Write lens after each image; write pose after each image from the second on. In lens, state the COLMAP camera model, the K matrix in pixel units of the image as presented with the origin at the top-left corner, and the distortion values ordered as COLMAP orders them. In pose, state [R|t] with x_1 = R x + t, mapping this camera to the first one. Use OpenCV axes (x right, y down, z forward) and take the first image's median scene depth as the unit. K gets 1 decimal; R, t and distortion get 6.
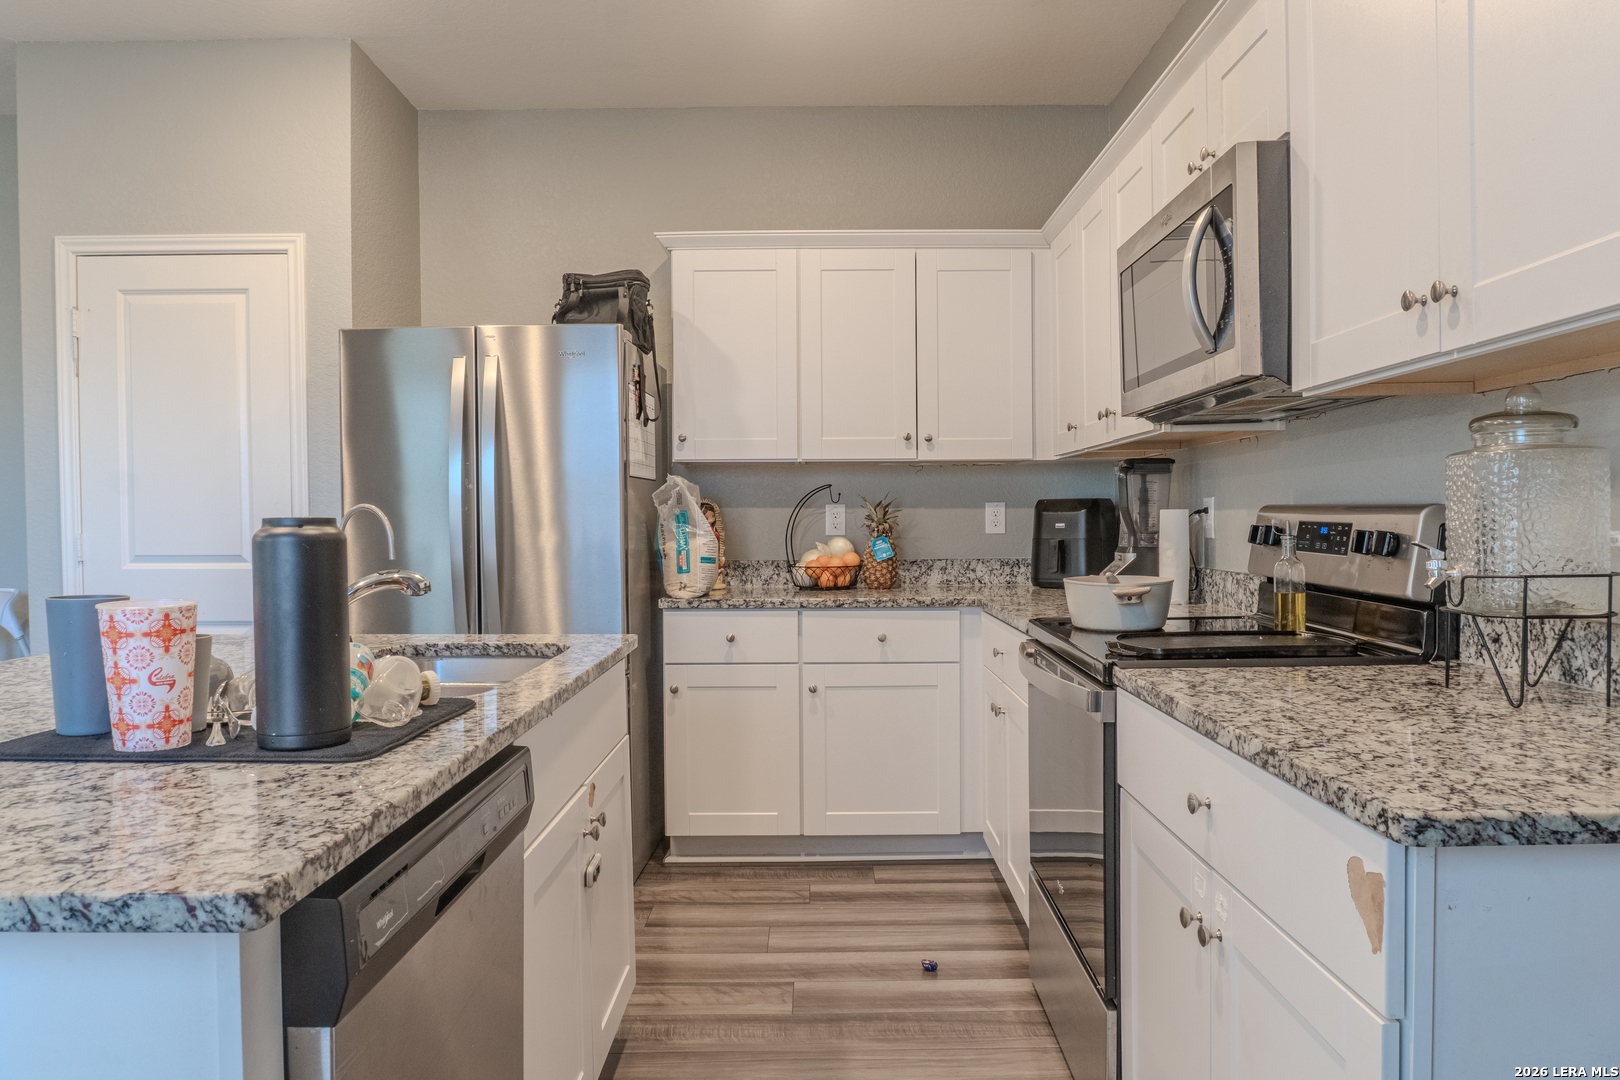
lens RADIAL K [[1079.8, 0, 810.0], [0, 1079.8, 540.0], [0, 0, 1]] dist [-0.031284, 0.001879]
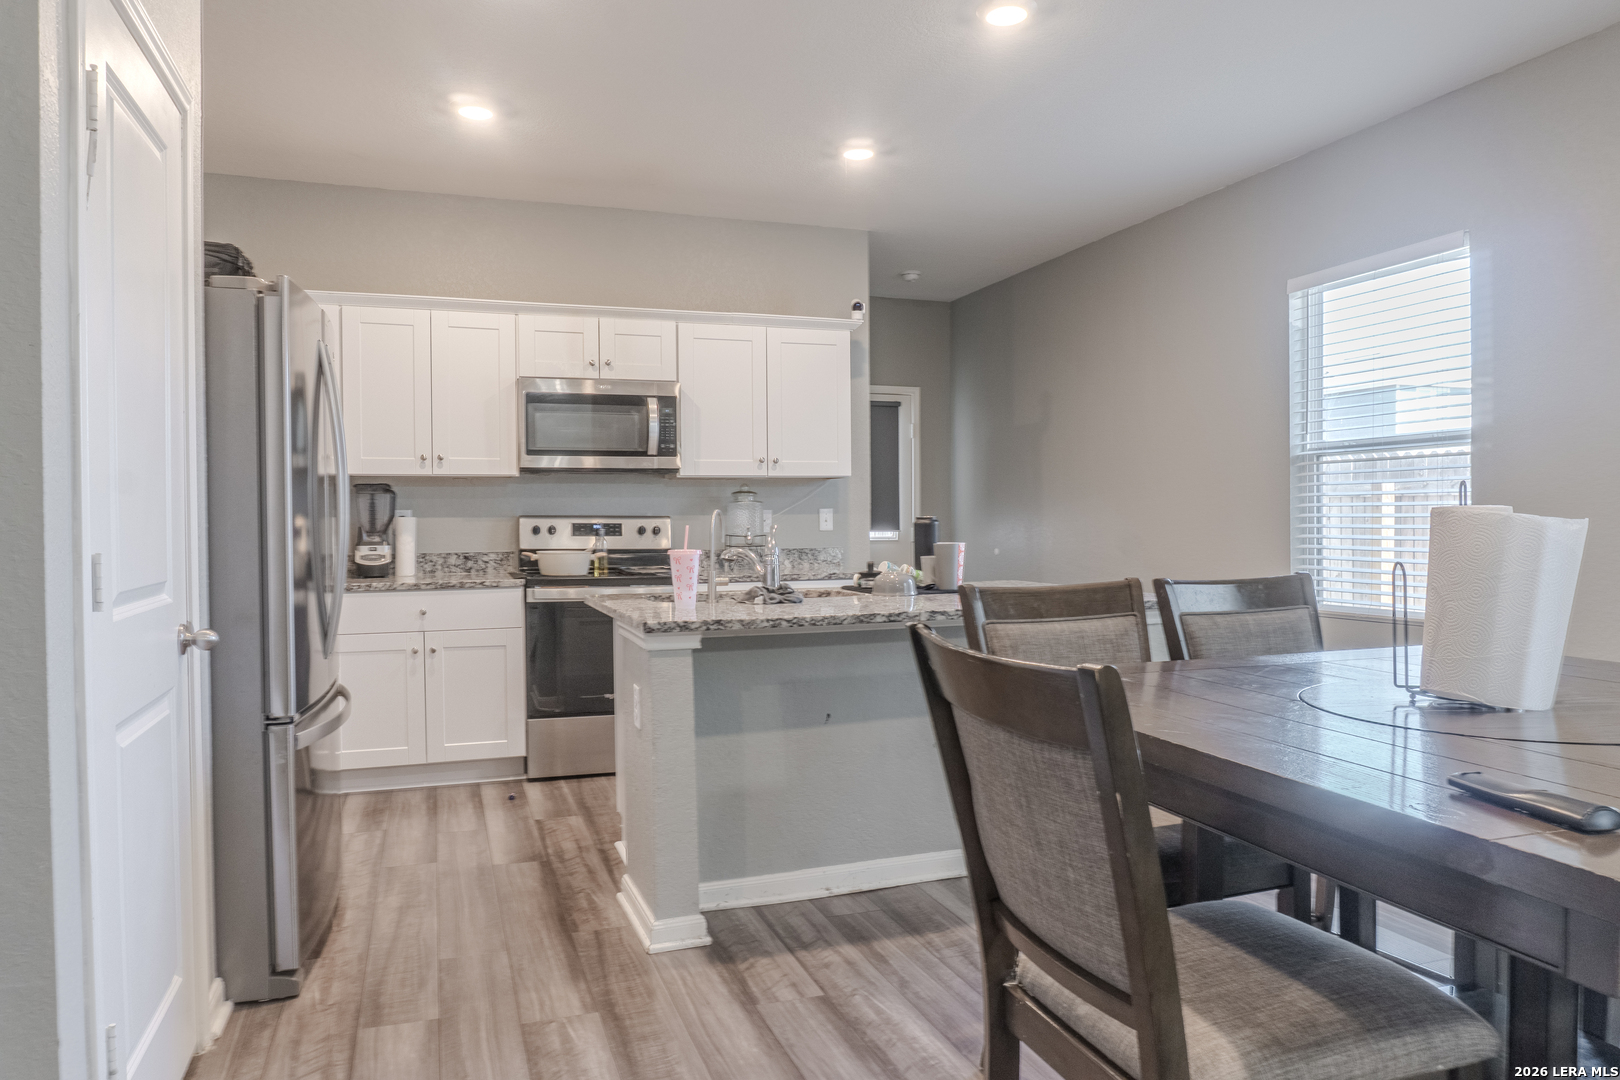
lens RADIAL K [[1079.8, 0, 810.0], [0, 1079.8, 540.0], [0, 0, 1]] dist [-0.031284, 0.001879]
pose [[-0.333211, -0.011701, 0.942780, -1.403592], [0.030485, 0.999266, 0.023176, -0.006311], [-0.942359, 0.036463, -0.332610, 1.004311]]
